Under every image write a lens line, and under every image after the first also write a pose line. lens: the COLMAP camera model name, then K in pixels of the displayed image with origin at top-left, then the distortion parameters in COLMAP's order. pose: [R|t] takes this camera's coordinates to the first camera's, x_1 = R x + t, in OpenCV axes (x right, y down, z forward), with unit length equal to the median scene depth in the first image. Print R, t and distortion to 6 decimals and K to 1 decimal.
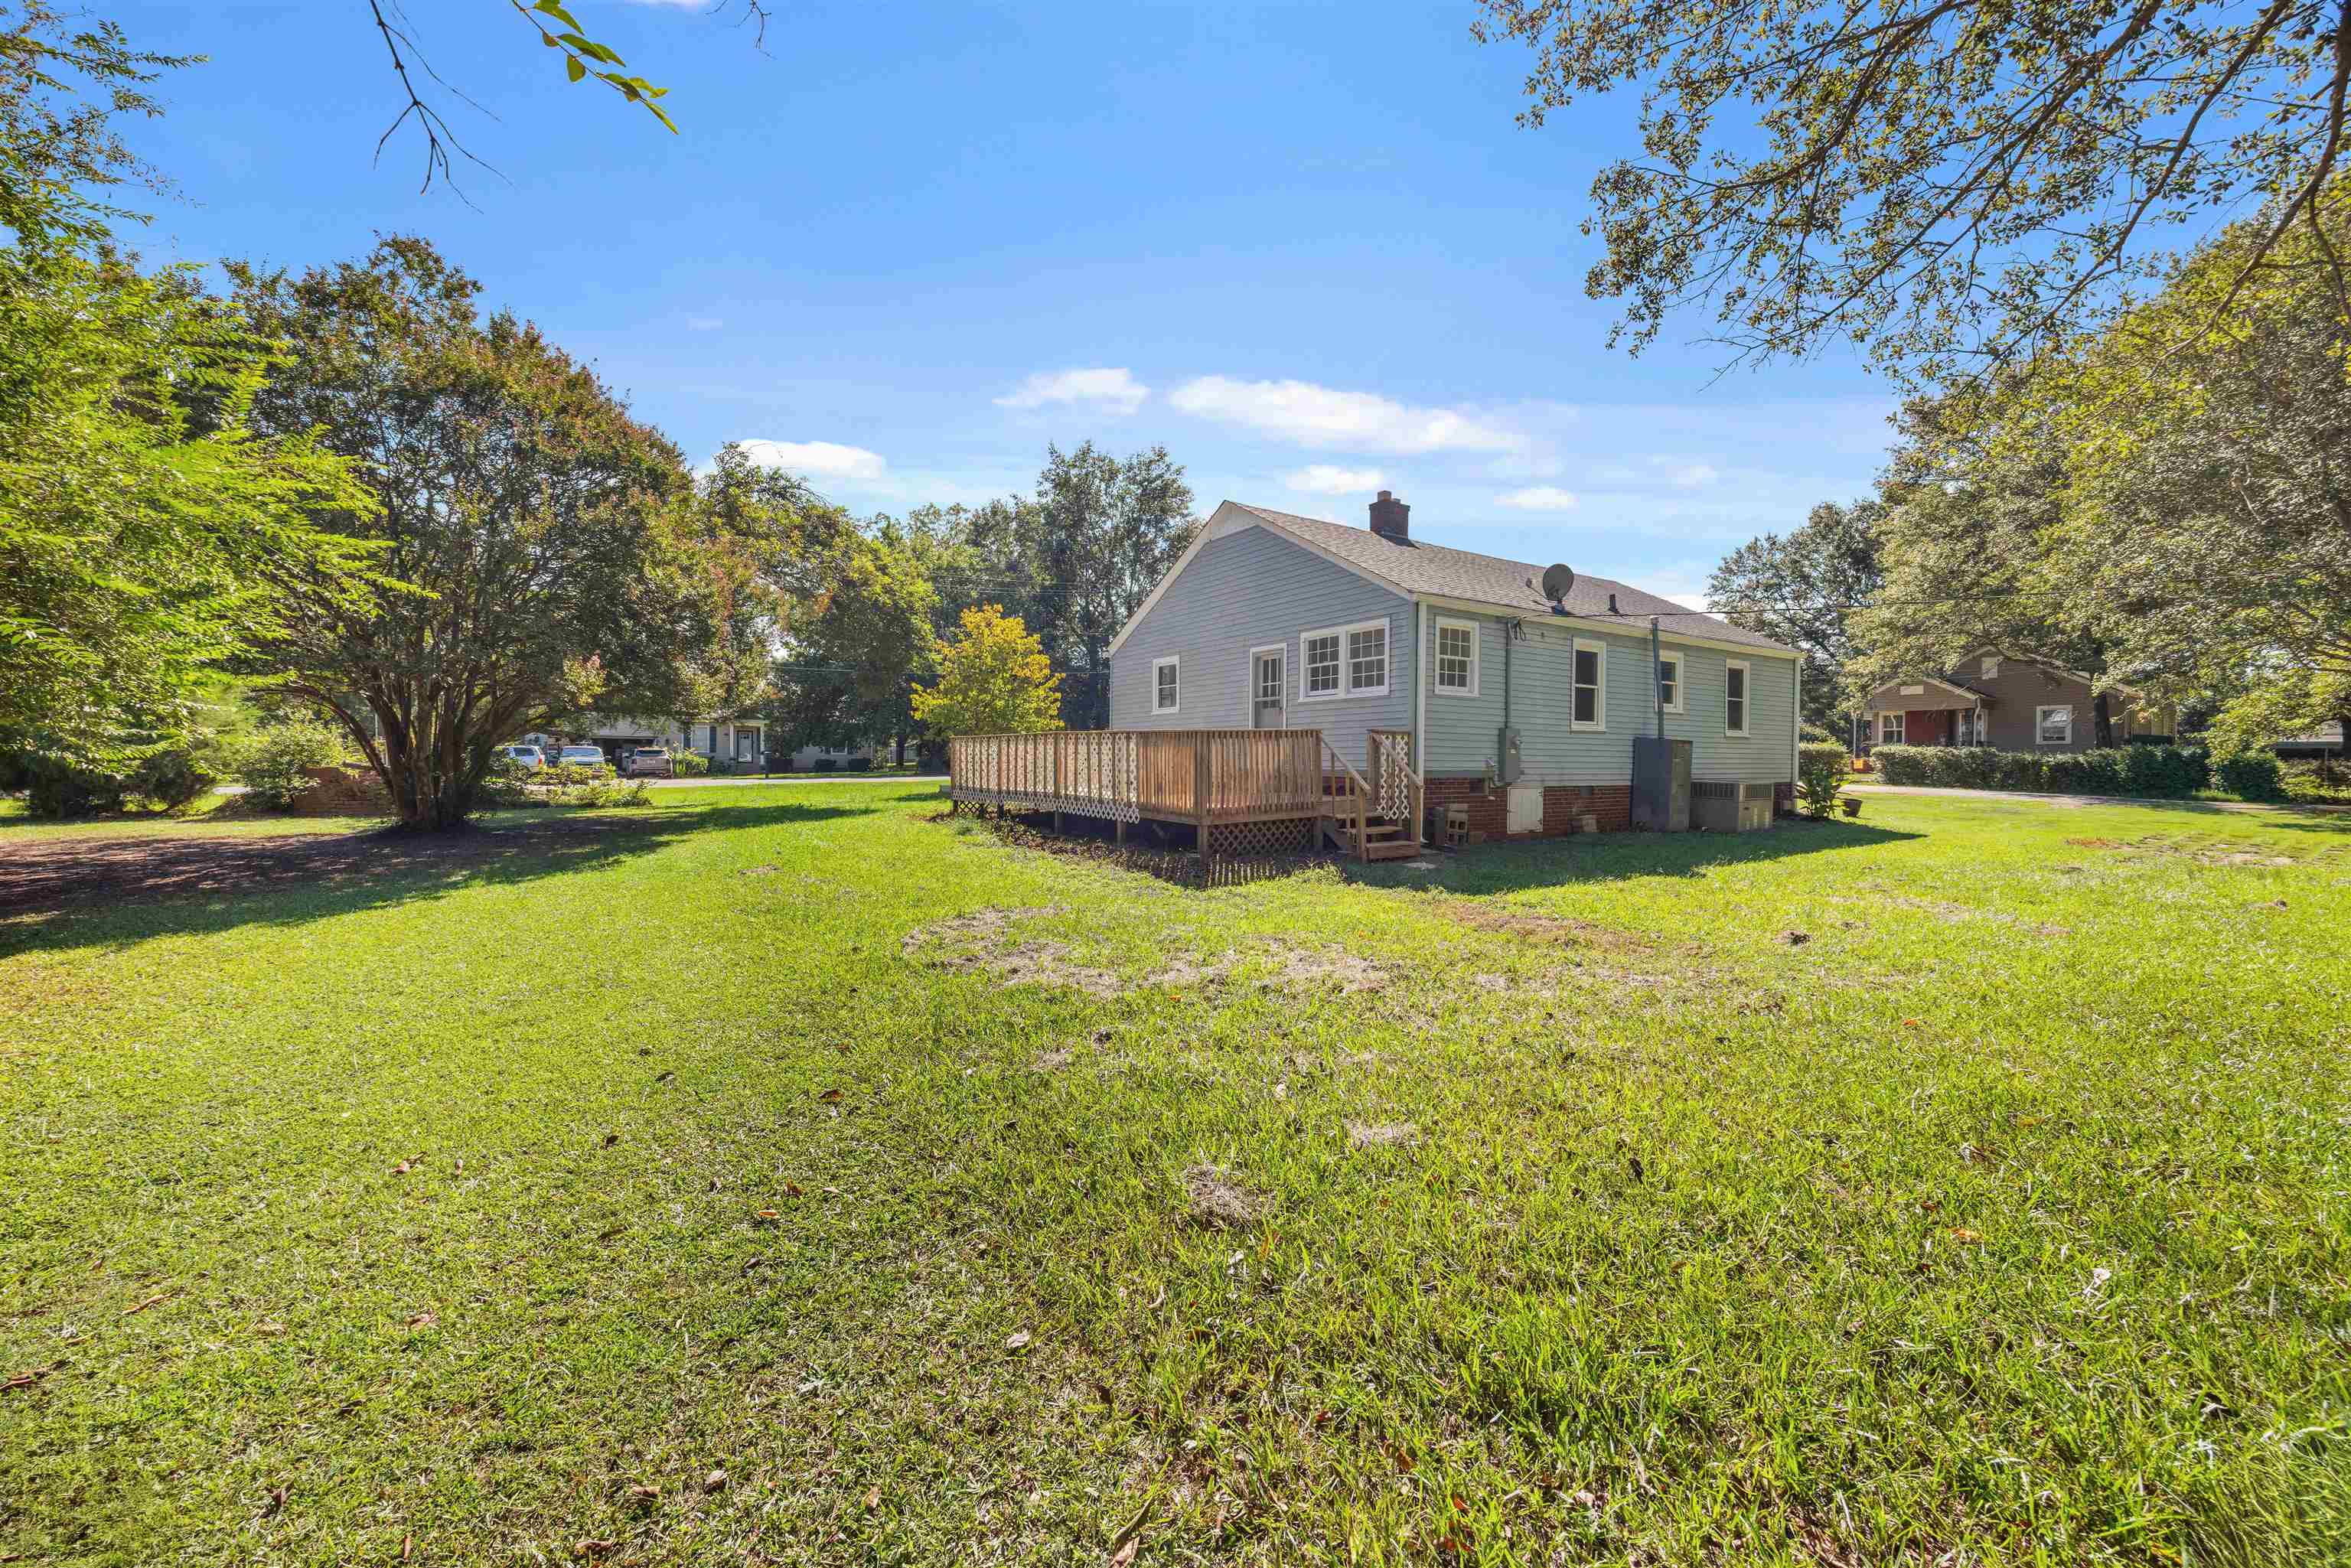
lens RADIAL K [[905.0, 0, 1180.7], [0, 905.0, 781.4], [0, 0, 1]] dist [-0.012705, -0.000164]
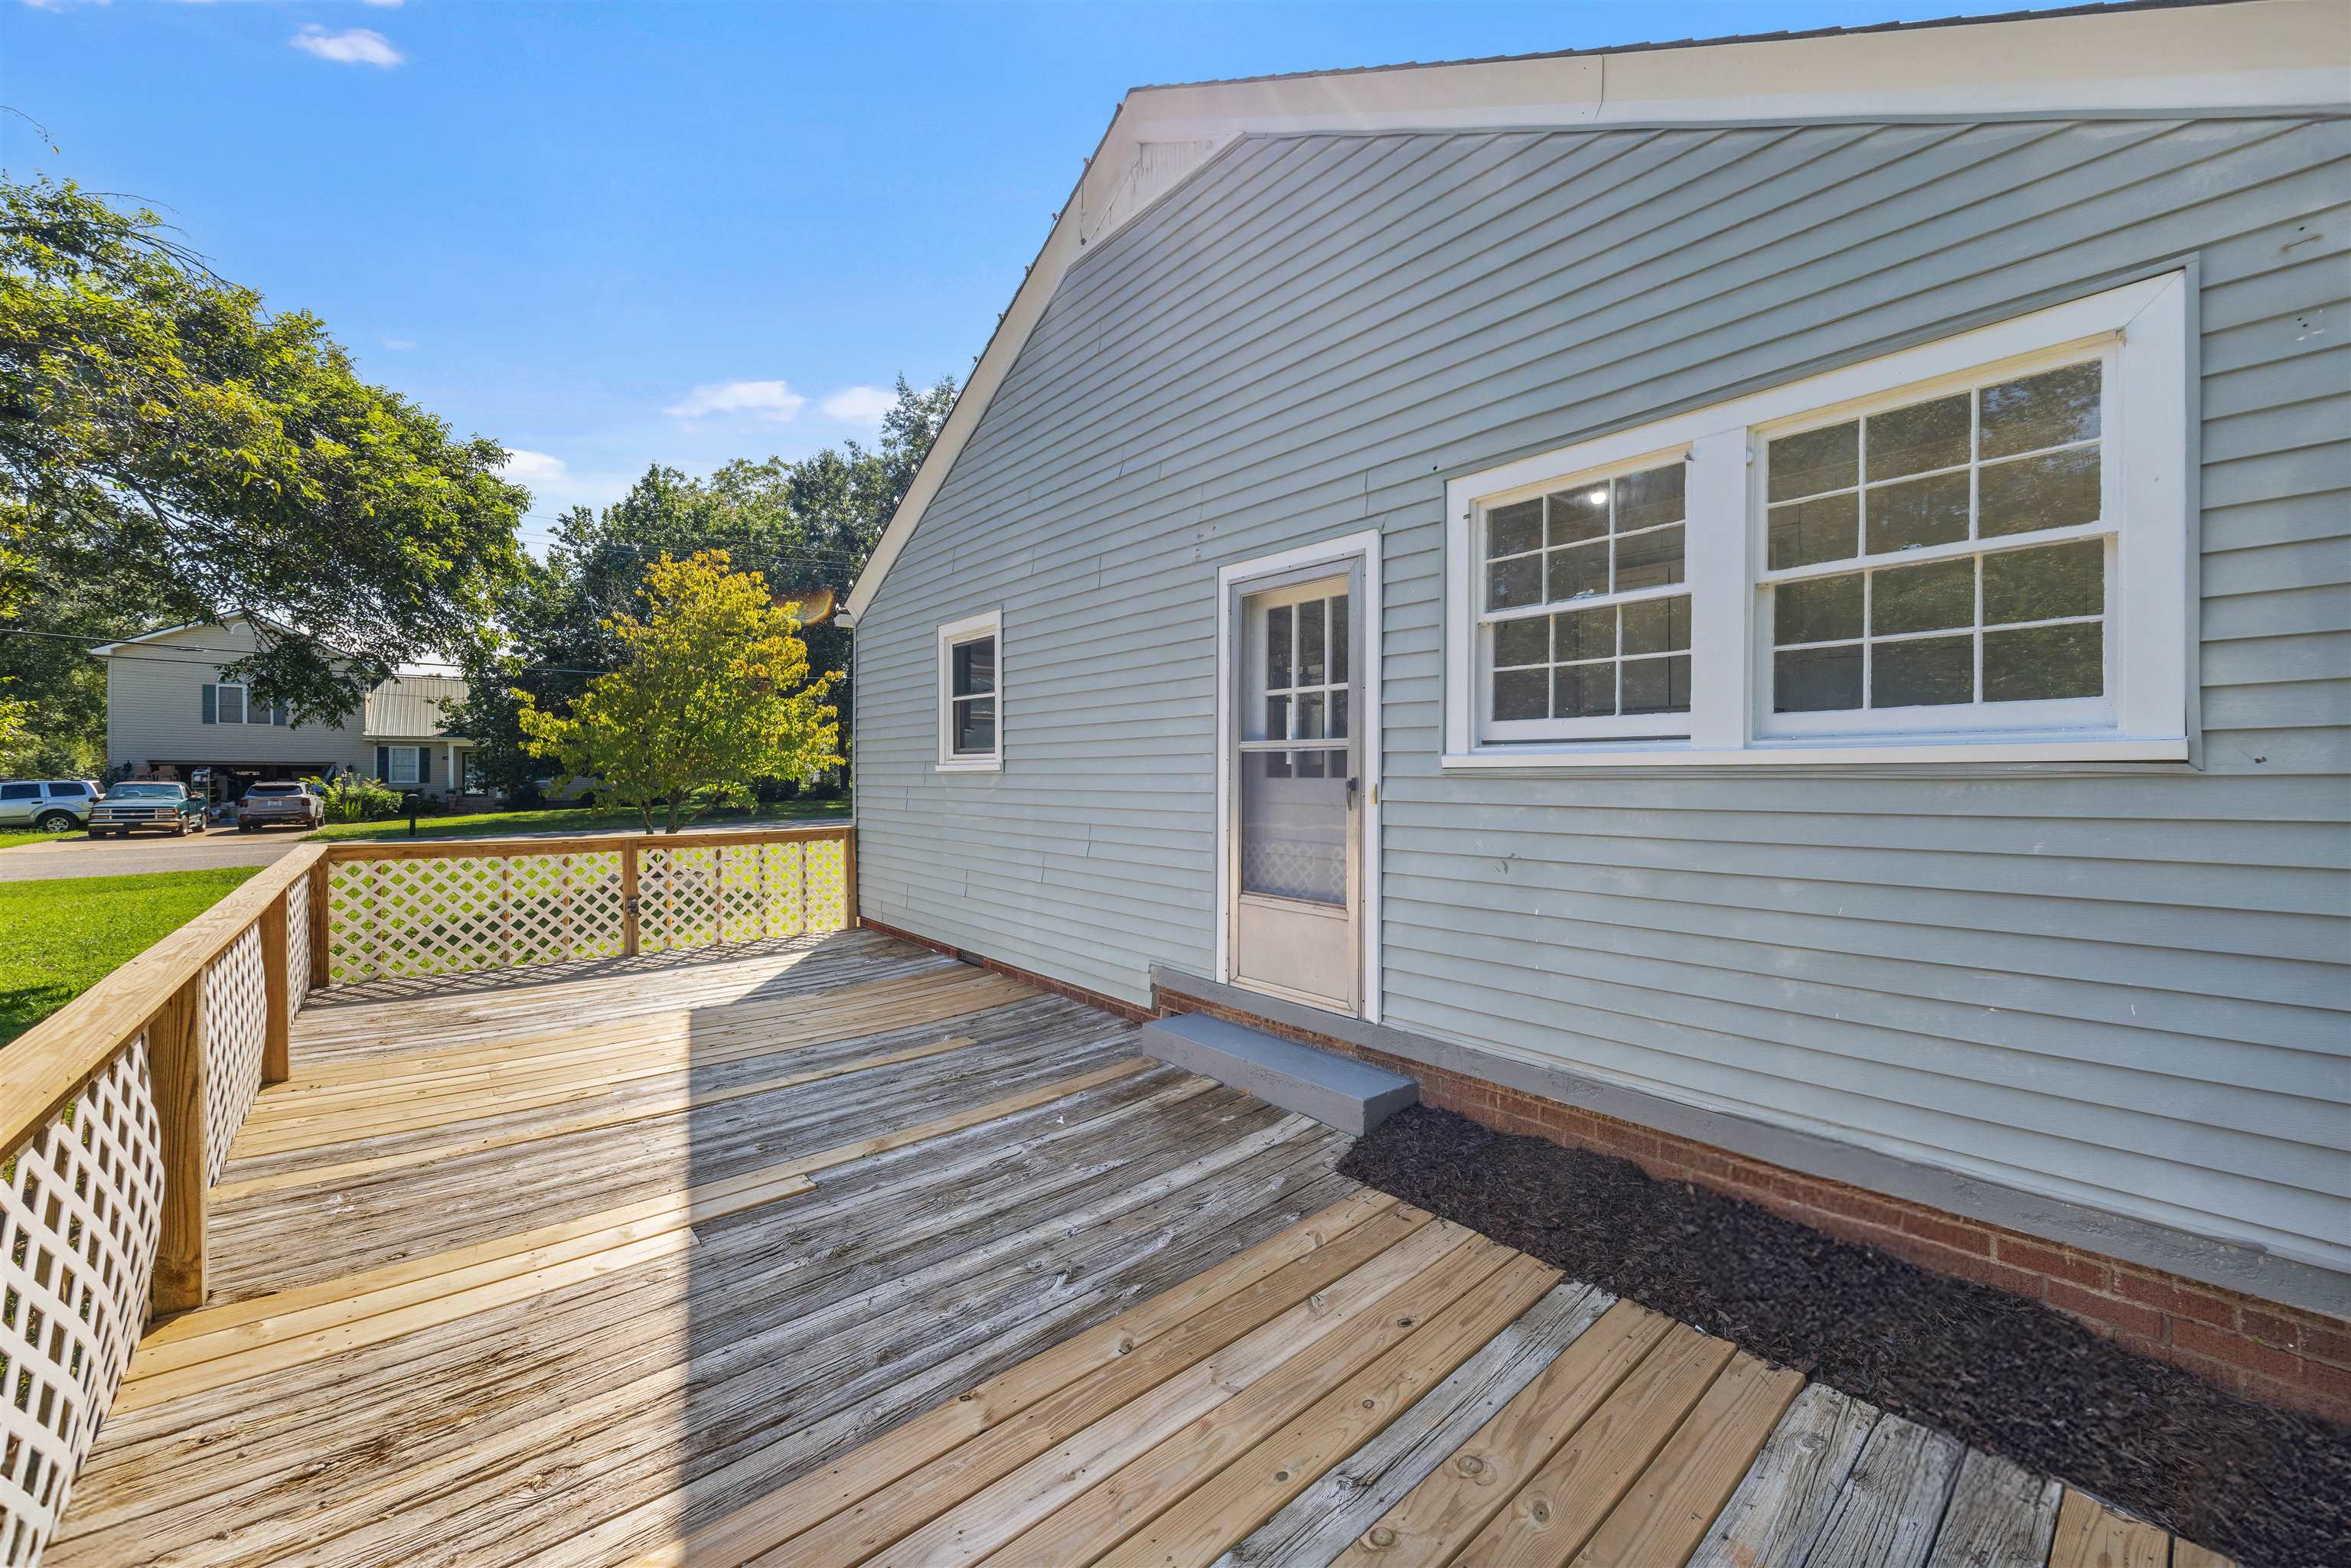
lens RADIAL K [[905.0, 0, 1178.0], [0, 905.0, 780.6], [0, 0, 1]] dist [-0.012705, -0.000164]
pose [[0.994588, 0.001483, 0.103885, 0.026631], [0.000065, 0.999889, -0.014892, -0.060847], [-0.103895, 0.014818, 0.994478, 0.581502]]
